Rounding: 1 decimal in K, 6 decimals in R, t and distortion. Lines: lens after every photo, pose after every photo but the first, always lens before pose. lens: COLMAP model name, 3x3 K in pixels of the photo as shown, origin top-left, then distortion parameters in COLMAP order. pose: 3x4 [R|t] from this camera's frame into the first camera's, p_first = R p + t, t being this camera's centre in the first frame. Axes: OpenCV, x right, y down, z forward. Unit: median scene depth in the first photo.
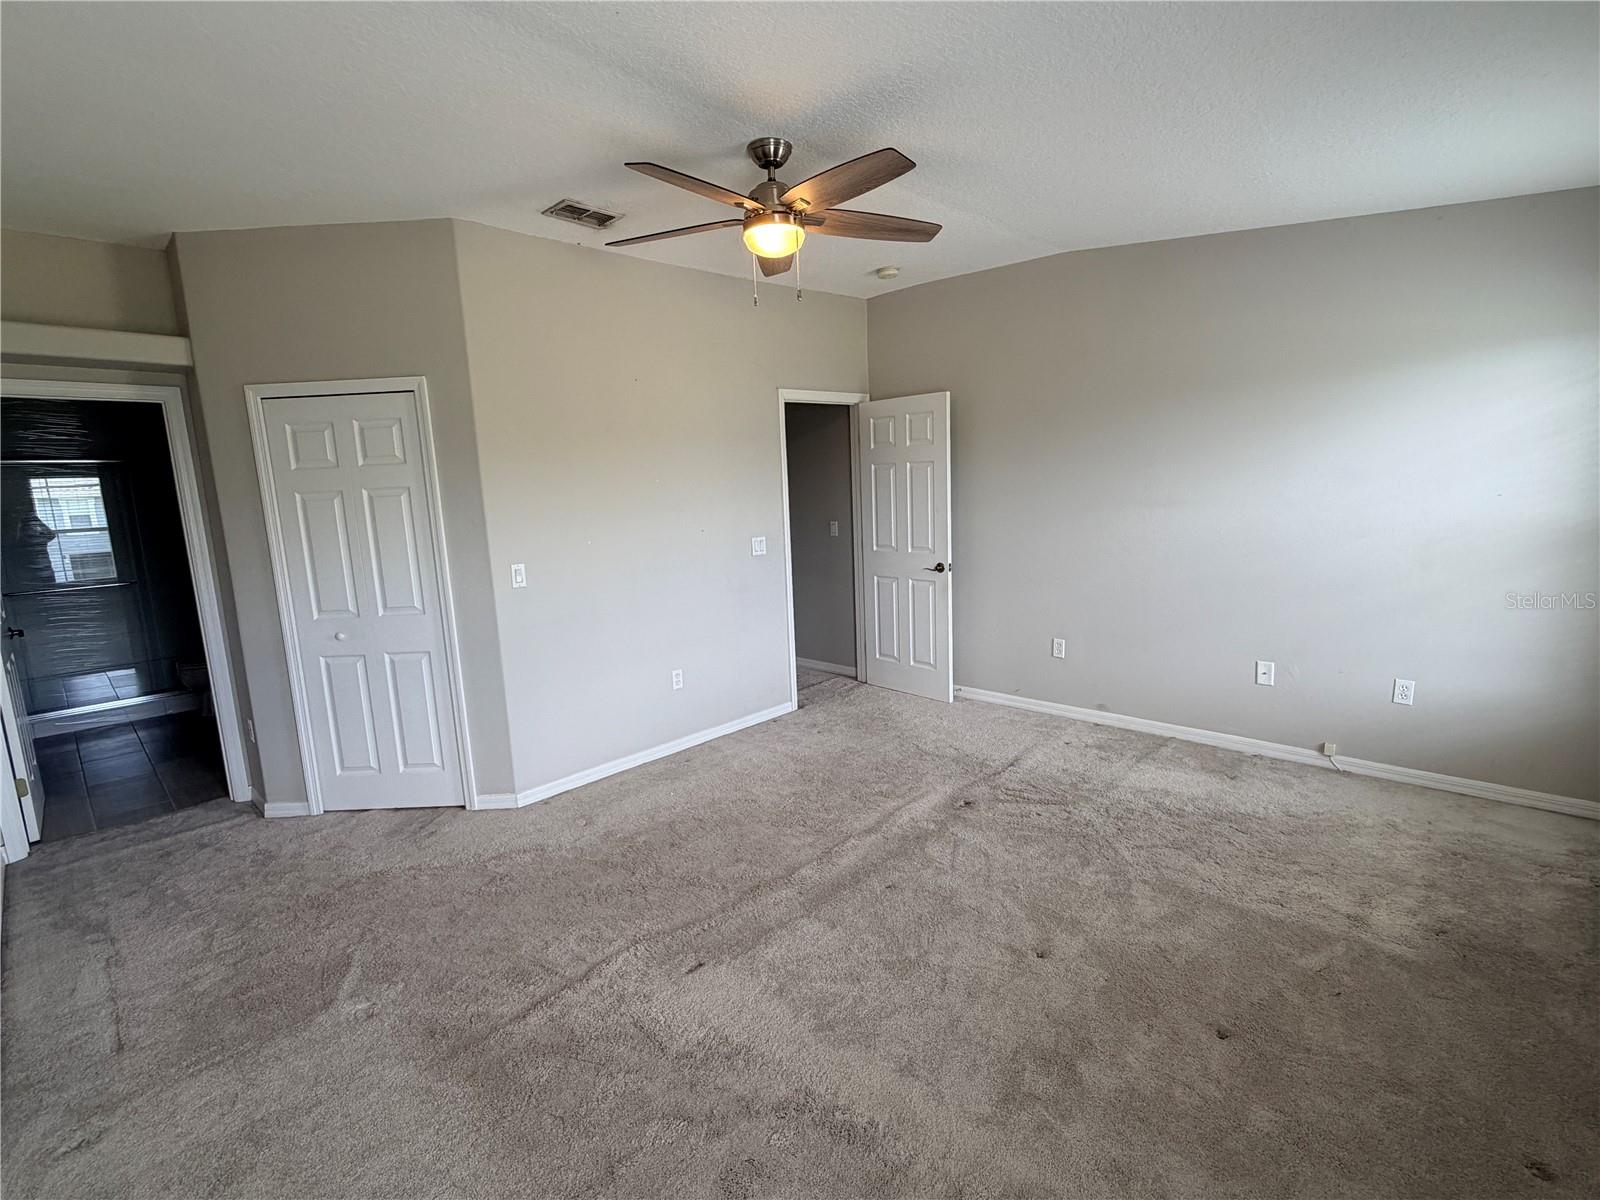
lens RADIAL K [[741.5, 0, 799.2], [0, 741.5, 597.6], [0, 0, 1]] dist [0.003448, 0.000195]
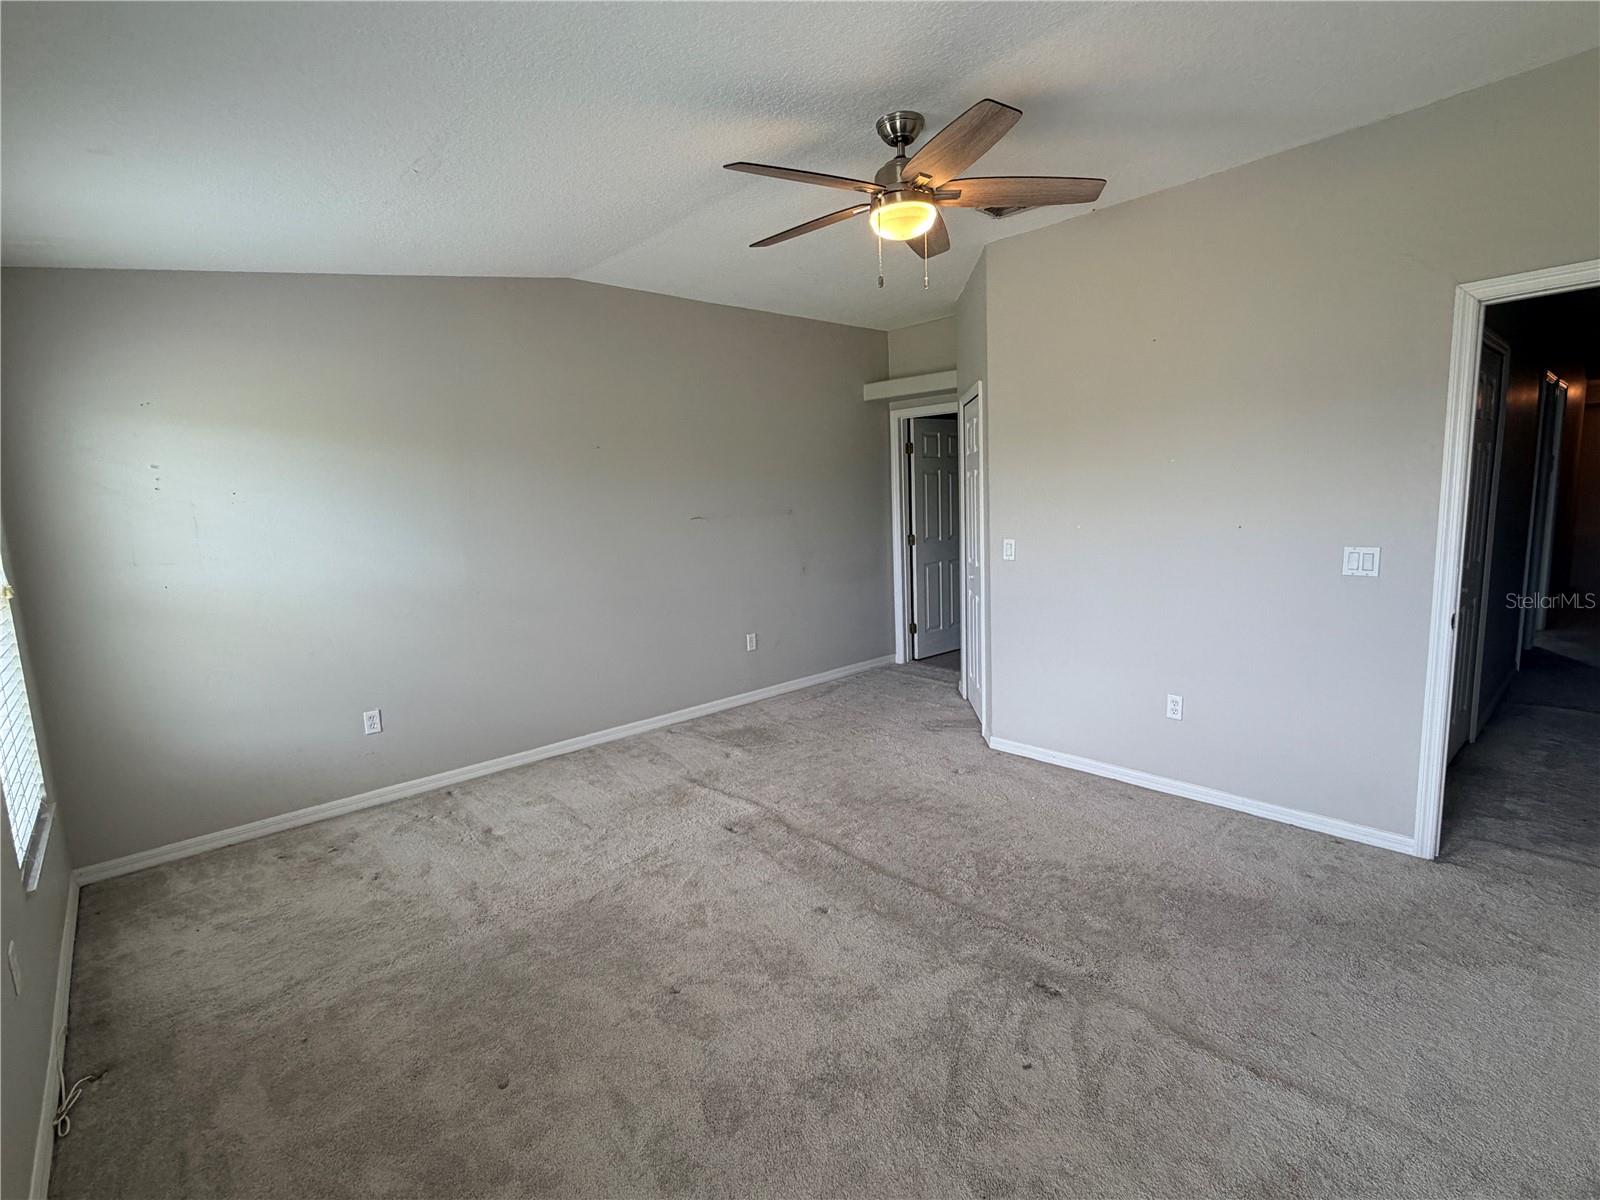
lens RADIAL K [[741.5, 0, 796.7], [0, 741.5, 598.2], [0, 0, 1]] dist [0.003448, 0.000195]
pose [[-0.039847, 0.192714, -0.980446, 0.725860], [-0.106636, 0.974801, 0.195938, -0.139376], [0.993499, 0.112358, -0.018293, 0.692408]]
